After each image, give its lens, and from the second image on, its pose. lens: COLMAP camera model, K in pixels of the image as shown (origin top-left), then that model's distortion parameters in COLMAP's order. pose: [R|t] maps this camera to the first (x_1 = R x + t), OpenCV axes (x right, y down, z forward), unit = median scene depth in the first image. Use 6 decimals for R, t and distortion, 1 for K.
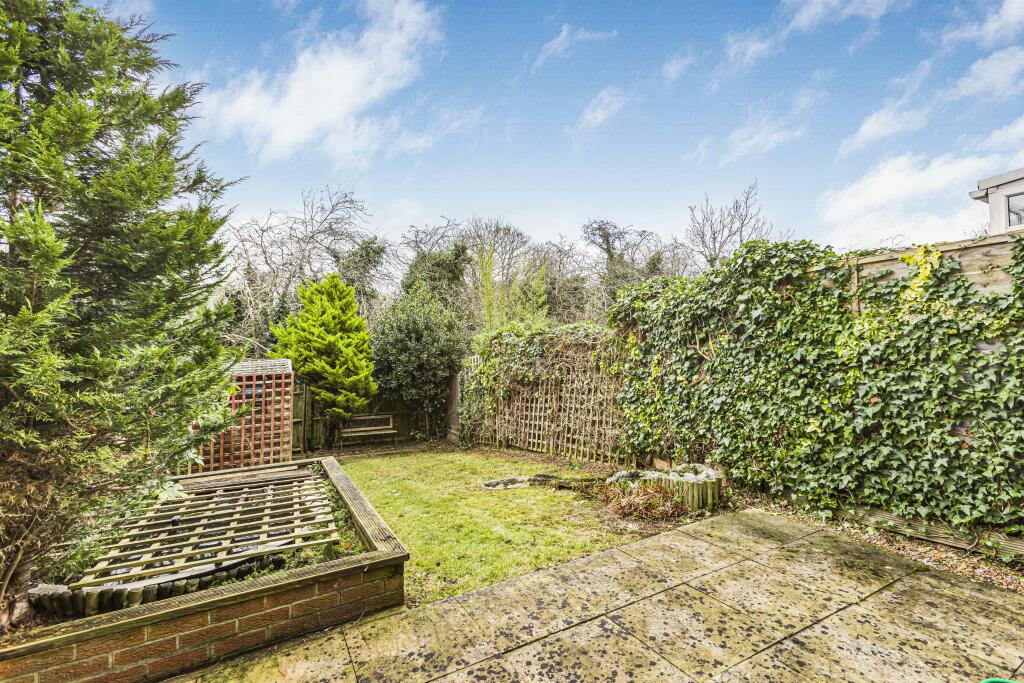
lens RADIAL K [[445.9, 0, 514.8], [0, 445.9, 338.8], [0, 0, 1]] dist [-0.019594, 0.009893]
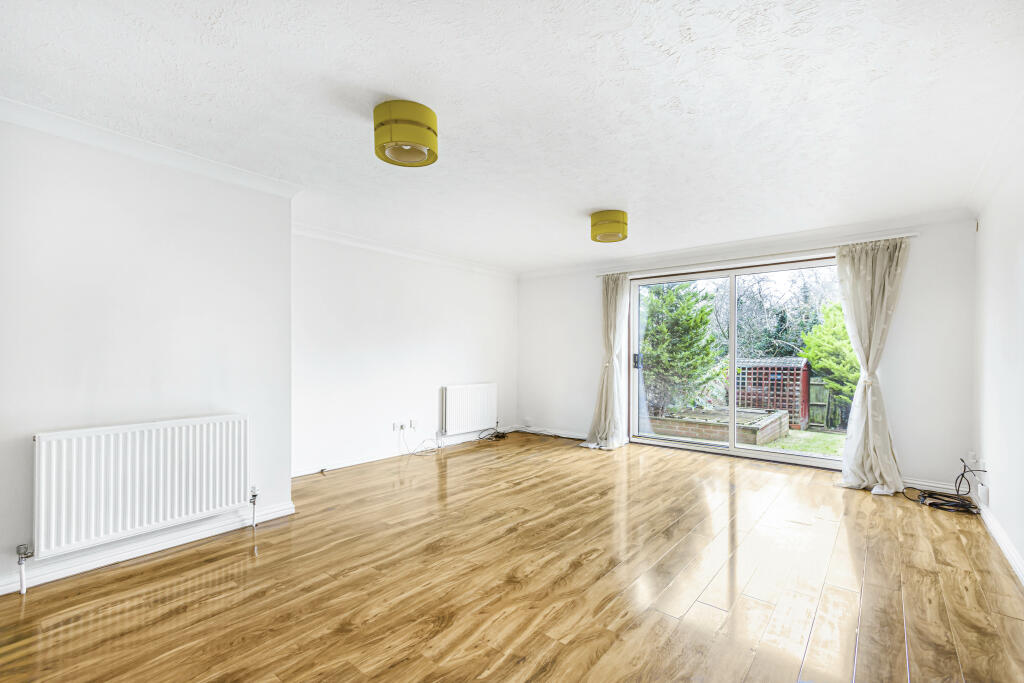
lens RADIAL K [[449.3, 0, 510.3], [0, 449.3, 356.1], [0, 0, 1]] dist [0.001343, 0.010441]
pose [[0.342111, 0.030368, -0.939169, 0.607599], [0.010881, 0.999283, 0.036275, -0.027199], [0.939596, -0.022629, 0.341535, -0.460523]]
